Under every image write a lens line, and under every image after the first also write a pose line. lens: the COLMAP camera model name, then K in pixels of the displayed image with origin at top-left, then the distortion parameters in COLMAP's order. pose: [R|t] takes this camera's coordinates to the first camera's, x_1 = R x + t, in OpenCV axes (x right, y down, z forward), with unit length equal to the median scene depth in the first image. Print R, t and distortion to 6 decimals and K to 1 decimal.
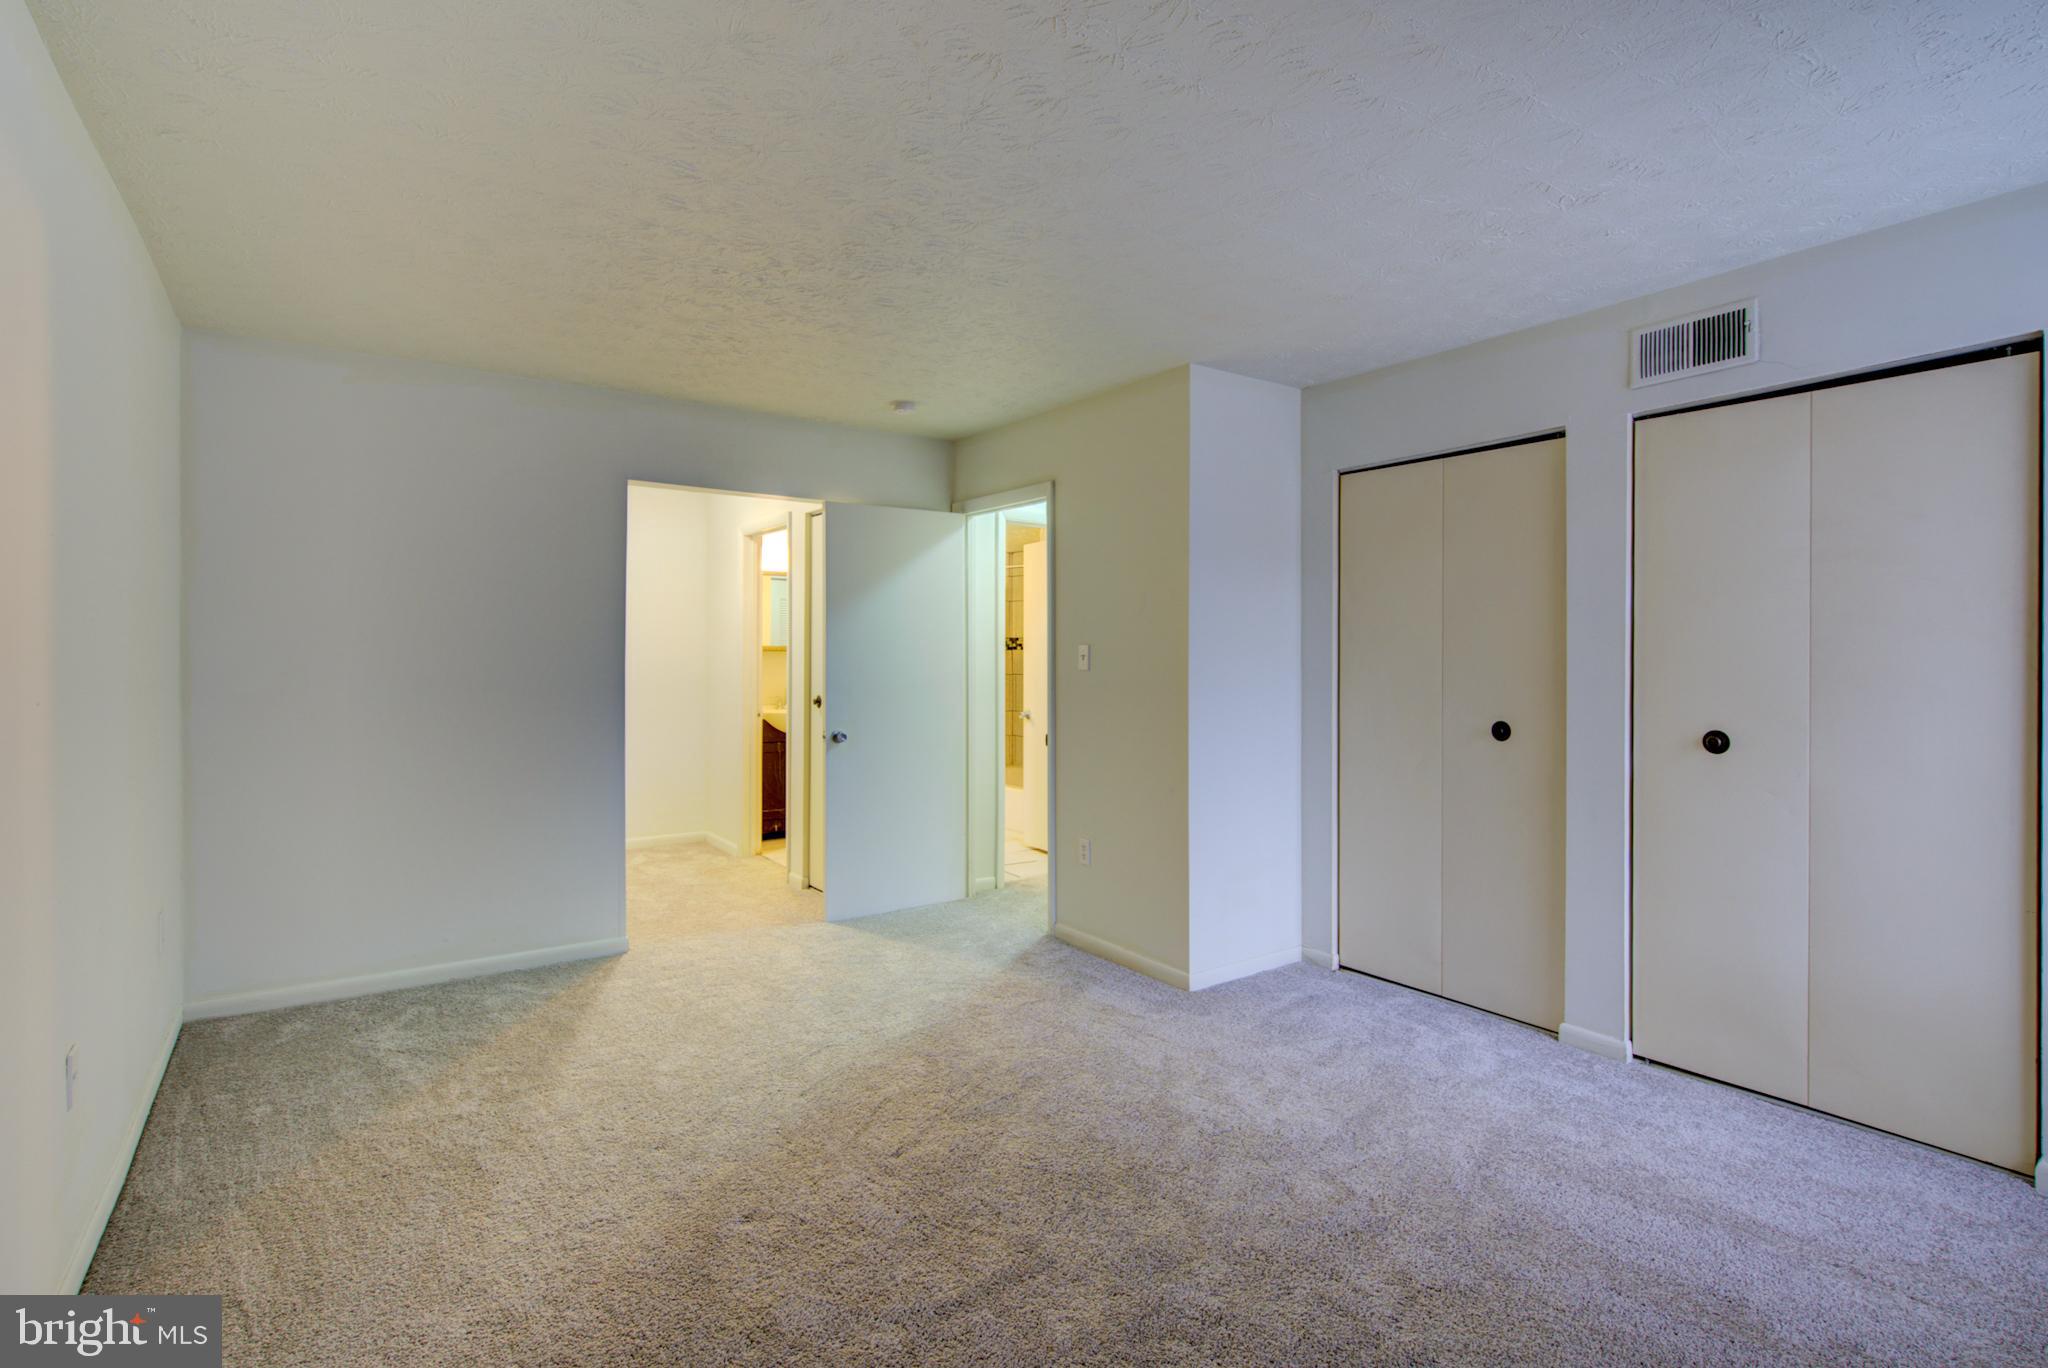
lens RADIAL K [[977.6, 0, 1034.0], [0, 977.6, 644.0], [0, 0, 1]] dist [0.008194, -0.004740]
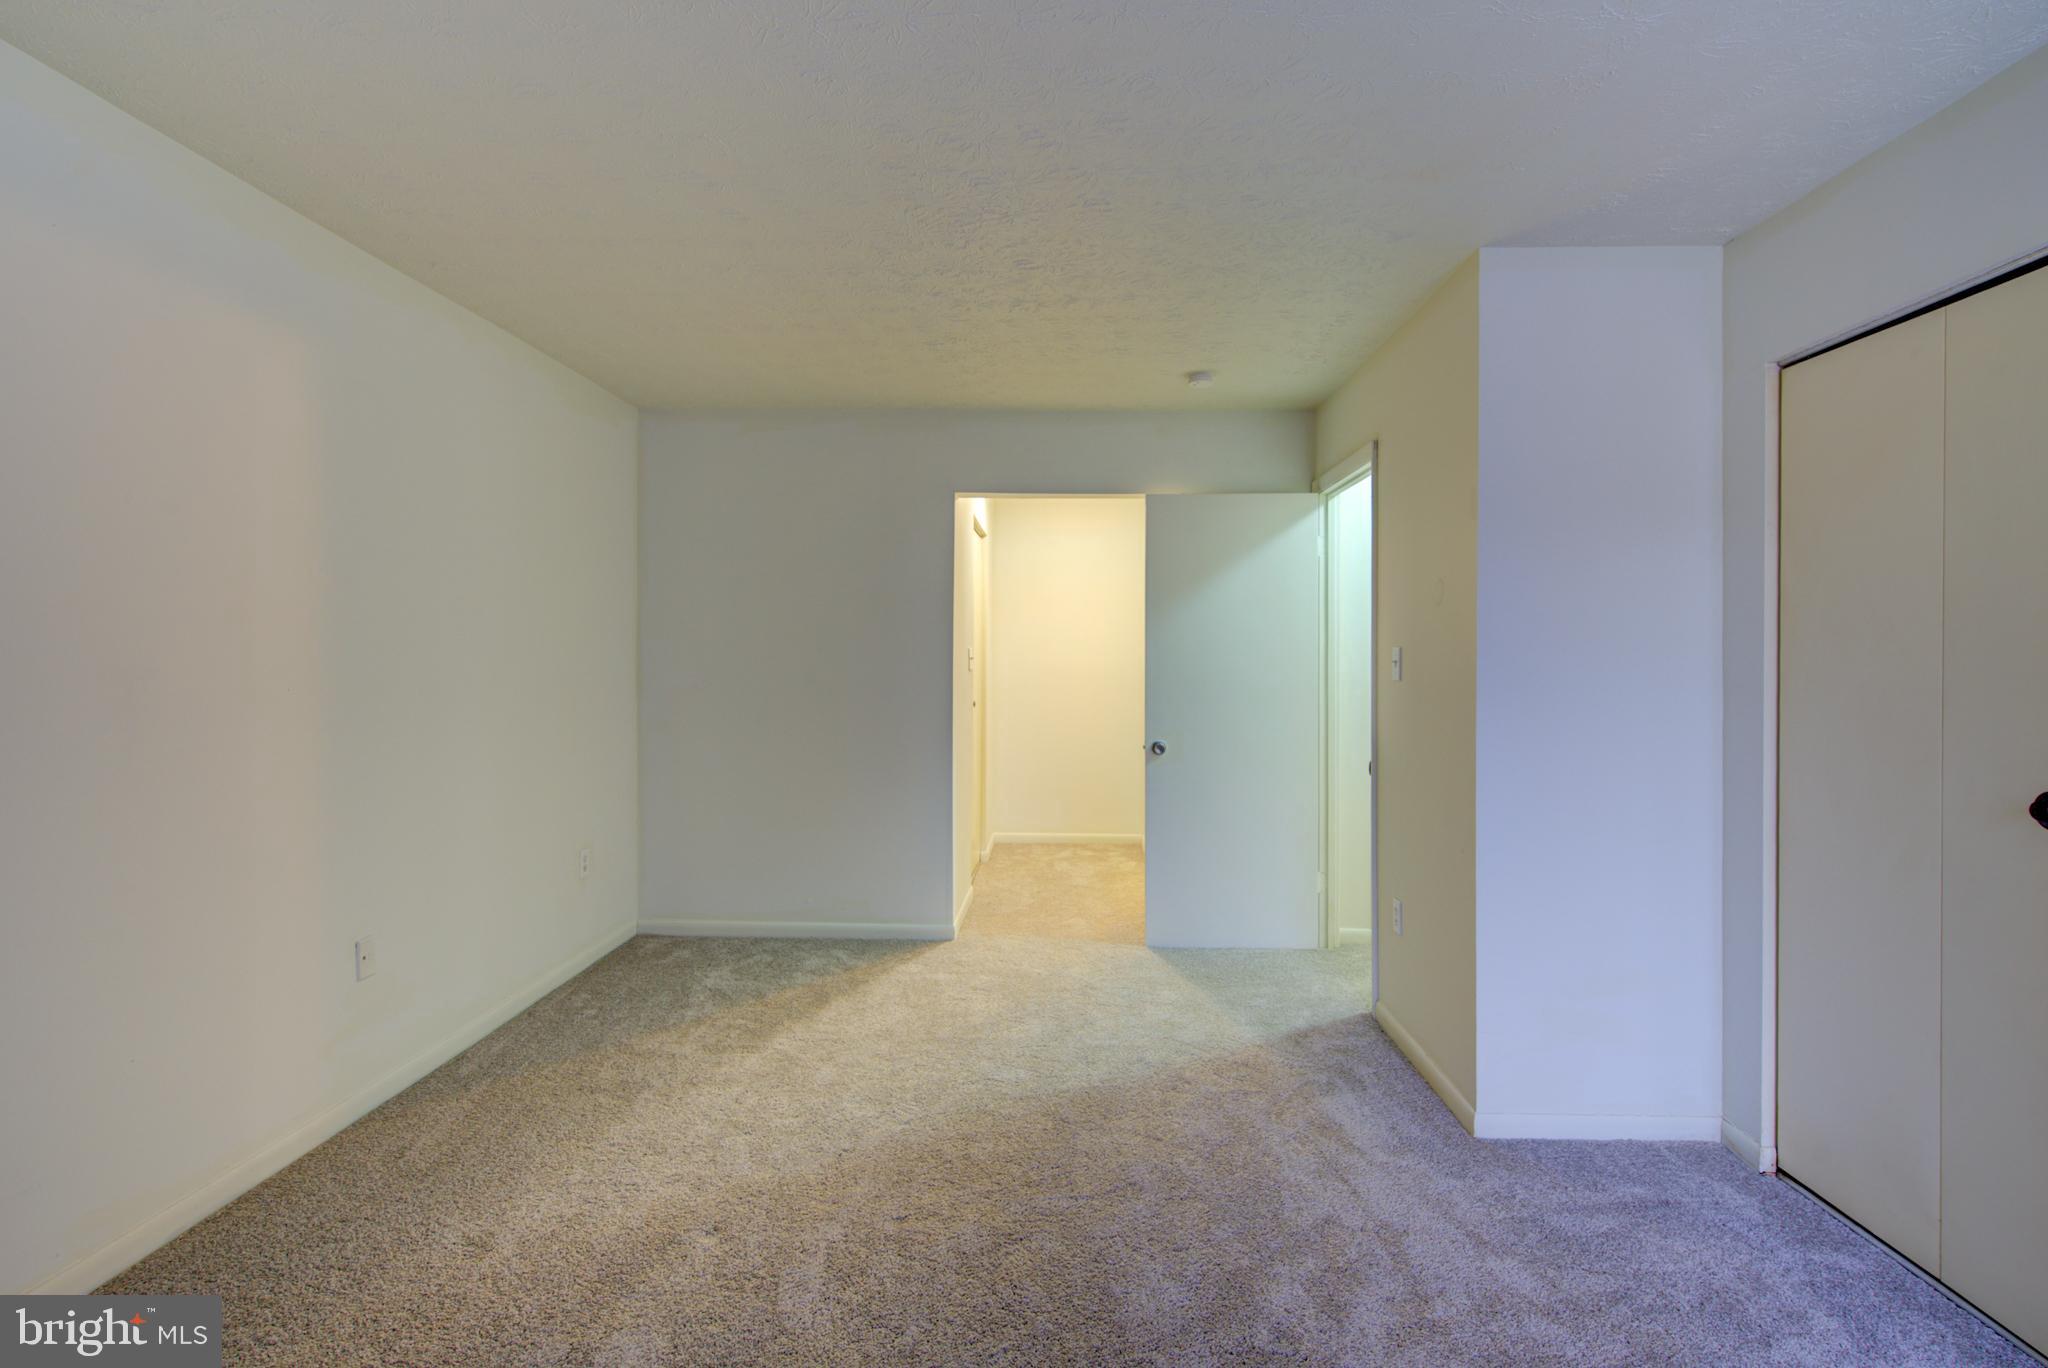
lens RADIAL K [[977.6, 0, 1048.1], [0, 977.6, 651.7], [0, 0, 1]] dist [0.008194, -0.004740]
pose [[0.799728, 0.000044, -0.600363, 0.329357], [0.001890, 0.999995, 0.002590, 0.001578], [0.600360, -0.003206, 0.799724, 0.243108]]
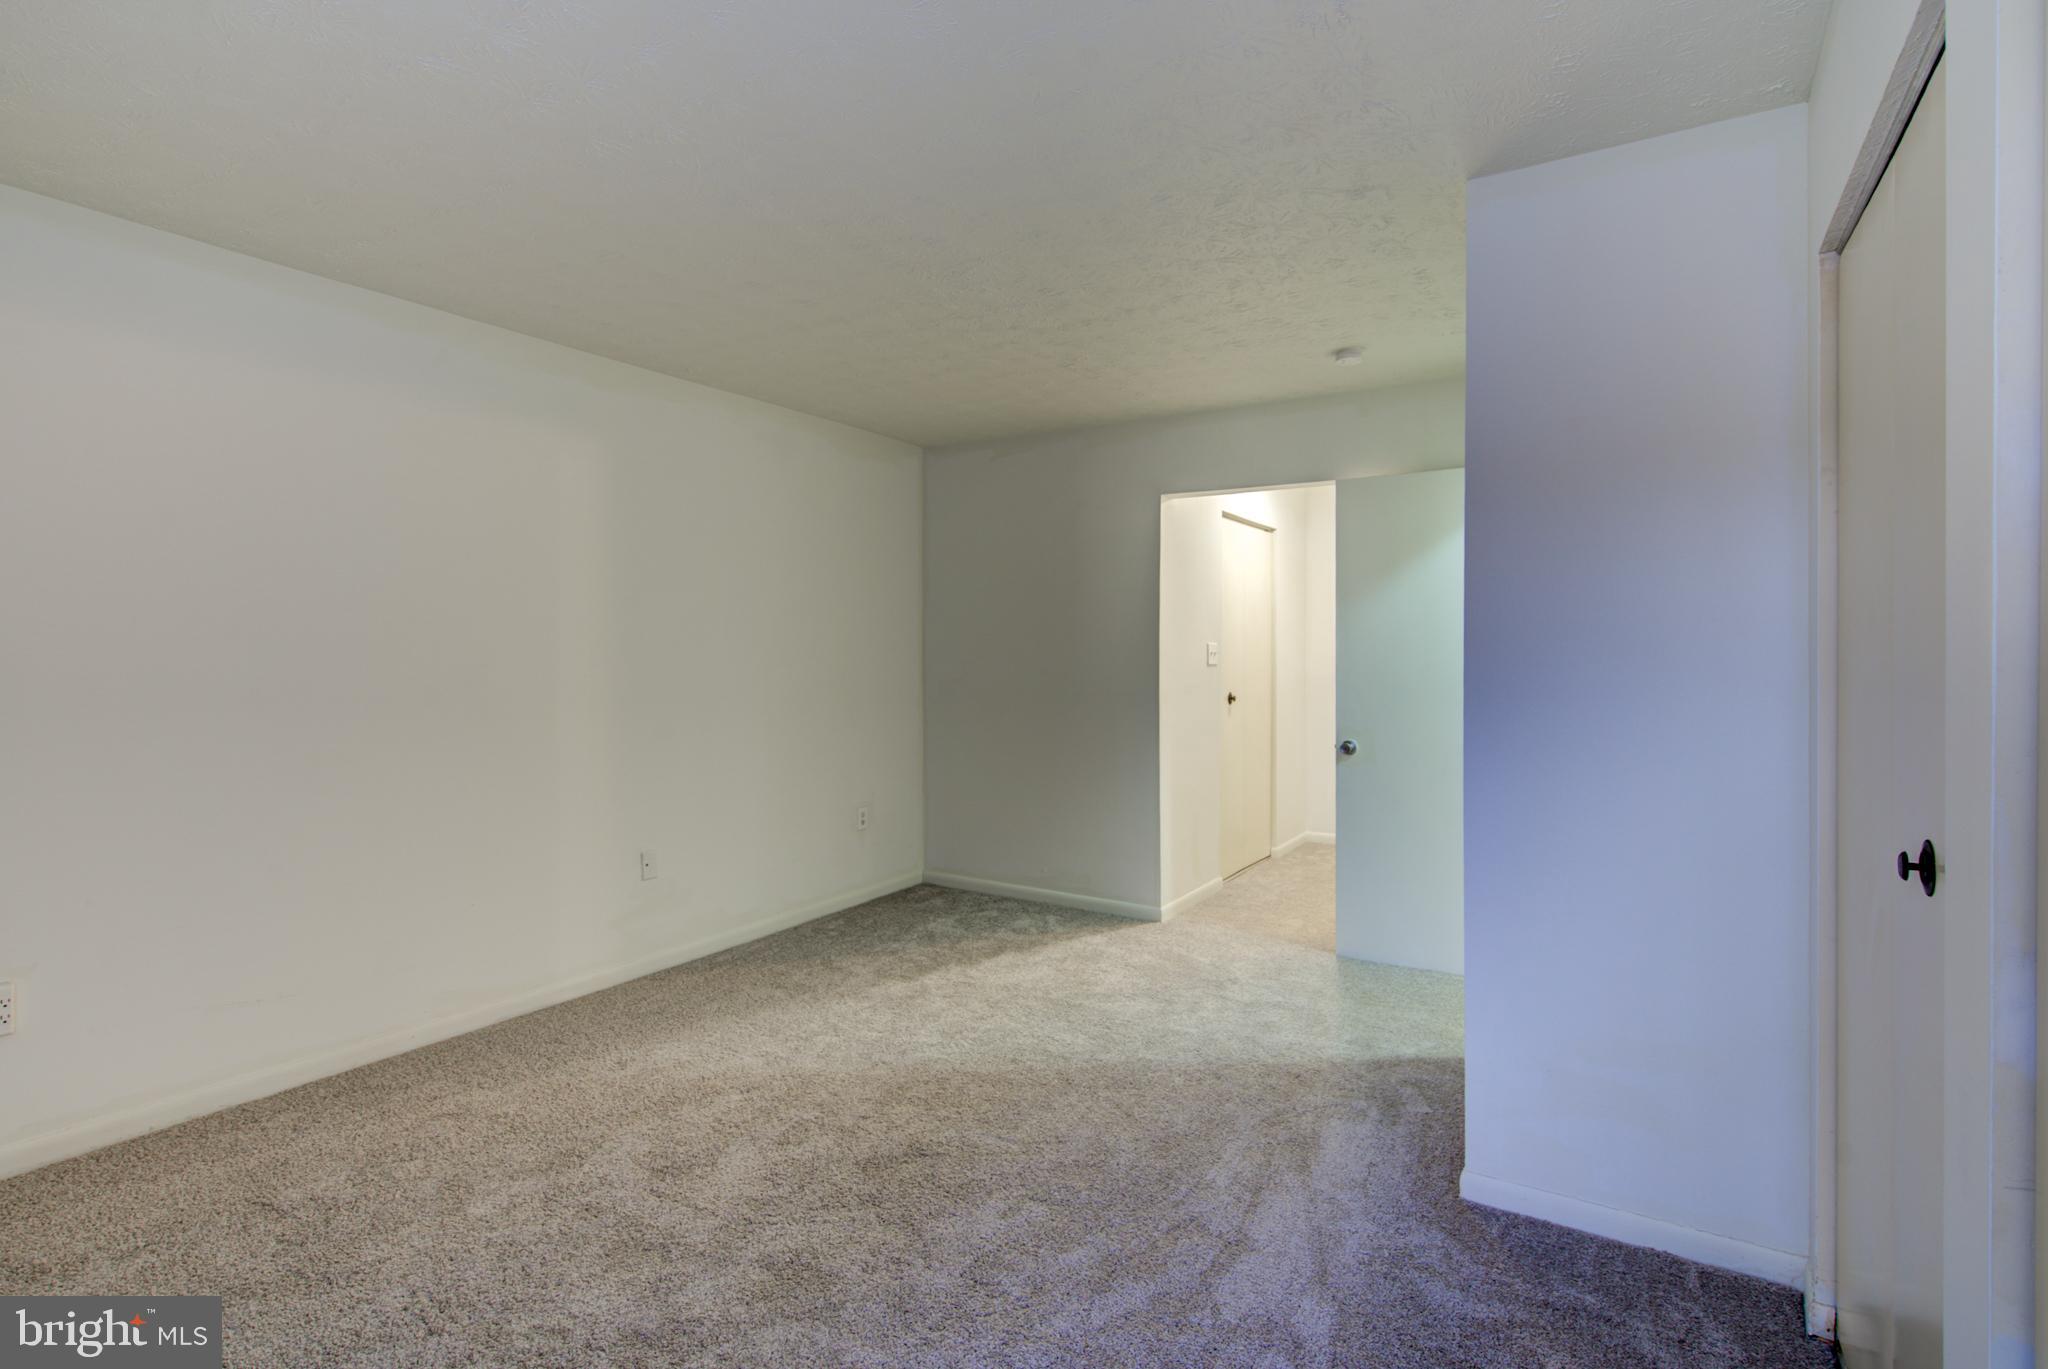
lens RADIAL K [[977.6, 0, 1069.8], [0, 977.6, 655.2], [0, 0, 1]] dist [0.008194, -0.004740]
pose [[0.397846, 0.000143, -0.917452, 0.612974], [0.009441, 0.999946, 0.004250, 0.007873], [0.917404, -0.010353, 0.397823, 0.518032]]
